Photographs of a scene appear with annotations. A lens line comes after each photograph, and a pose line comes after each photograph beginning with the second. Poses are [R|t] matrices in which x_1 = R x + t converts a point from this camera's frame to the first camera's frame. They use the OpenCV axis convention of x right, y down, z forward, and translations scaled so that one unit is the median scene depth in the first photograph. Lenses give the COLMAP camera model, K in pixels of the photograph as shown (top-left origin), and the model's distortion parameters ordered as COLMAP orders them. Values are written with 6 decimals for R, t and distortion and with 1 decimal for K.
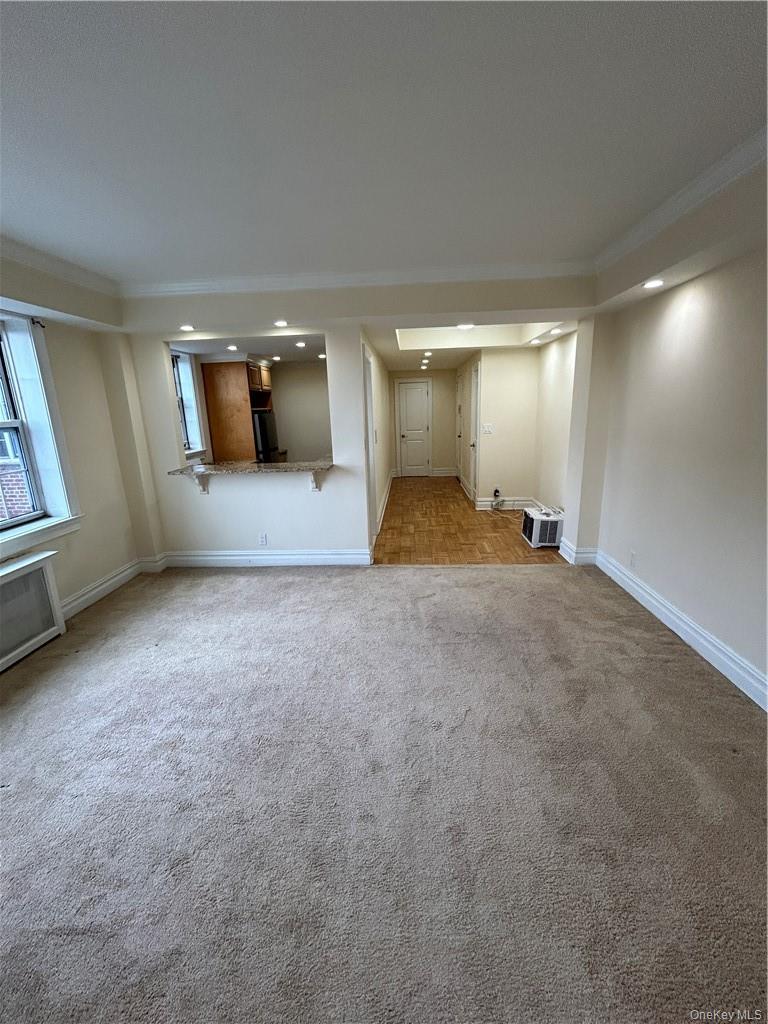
lens RADIAL K [[419.2, 0, 385.1], [0, 419.2, 510.0], [0, 0, 1]] dist [-0.000660, 0.000580]
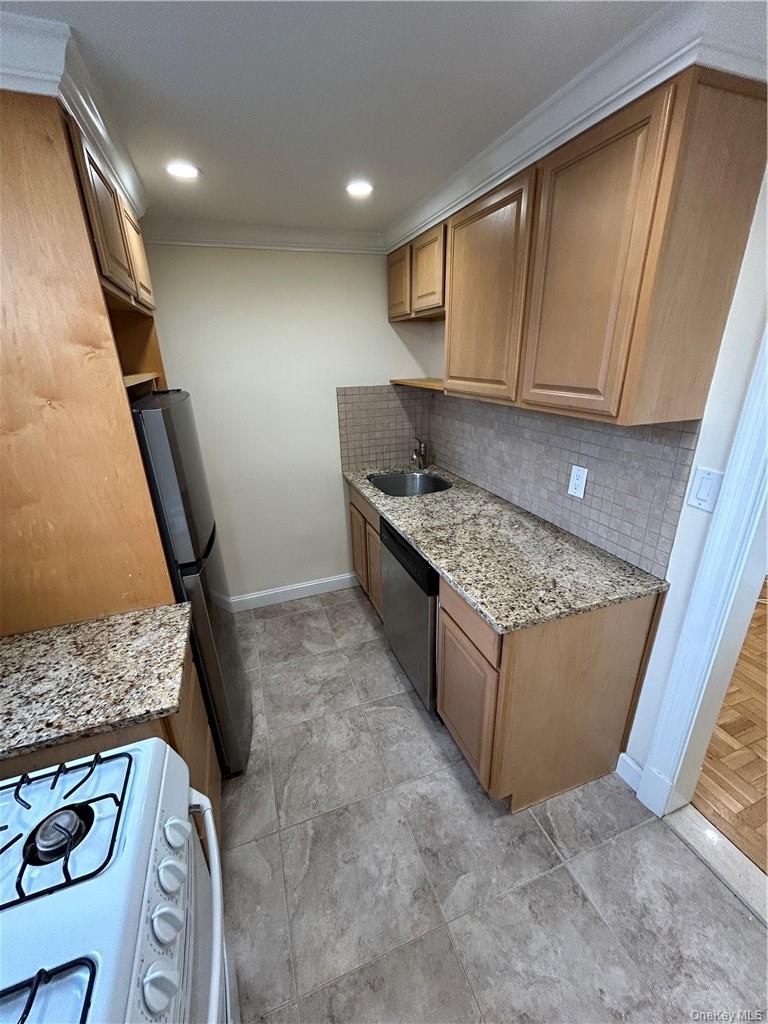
lens RADIAL K [[419.2, 0, 385.1], [0, 419.2, 510.0], [0, 0, 1]] dist [-0.000660, 0.000580]
pose [[0.918708, -0.136847, 0.370470, -0.284607], [0.099202, 0.987935, 0.118926, -0.191952], [-0.382275, -0.072507, 0.921200, 0.756689]]
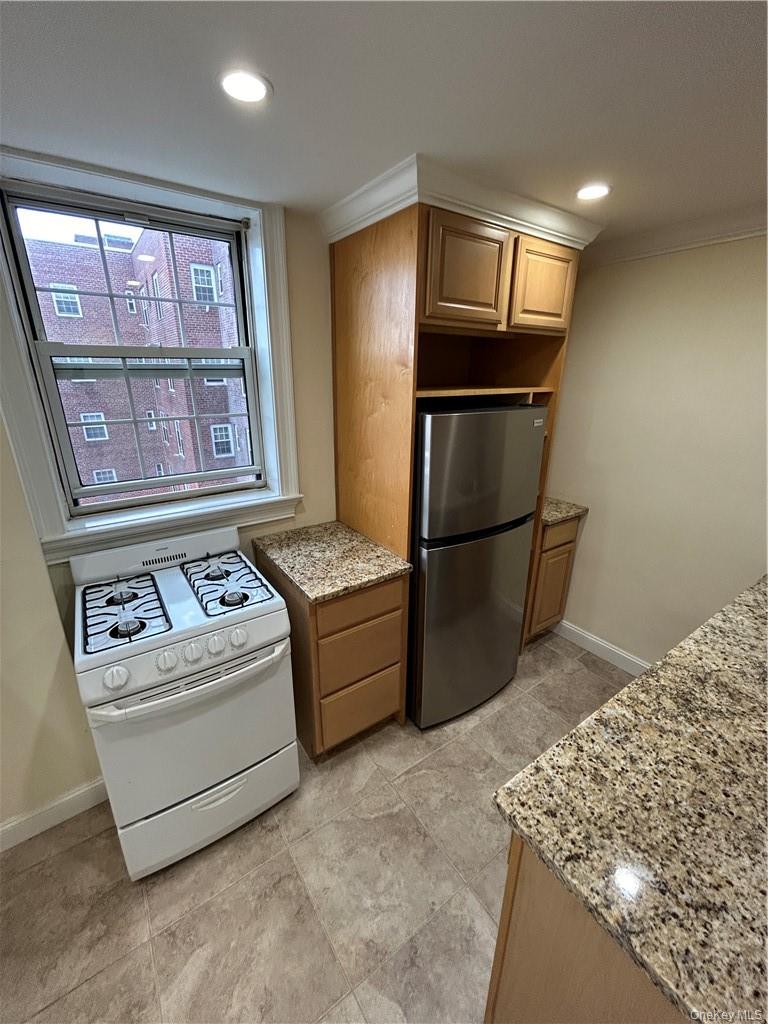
lens RADIAL K [[419.2, 0, 385.1], [0, 419.2, 510.0], [0, 0, 1]] dist [-0.000660, 0.000580]
pose [[0.619390, 0.284767, -0.731618, -0.106217], [-0.220263, 0.957502, 0.186212, -0.213482], [0.753552, 0.045810, 0.655790, 0.800953]]
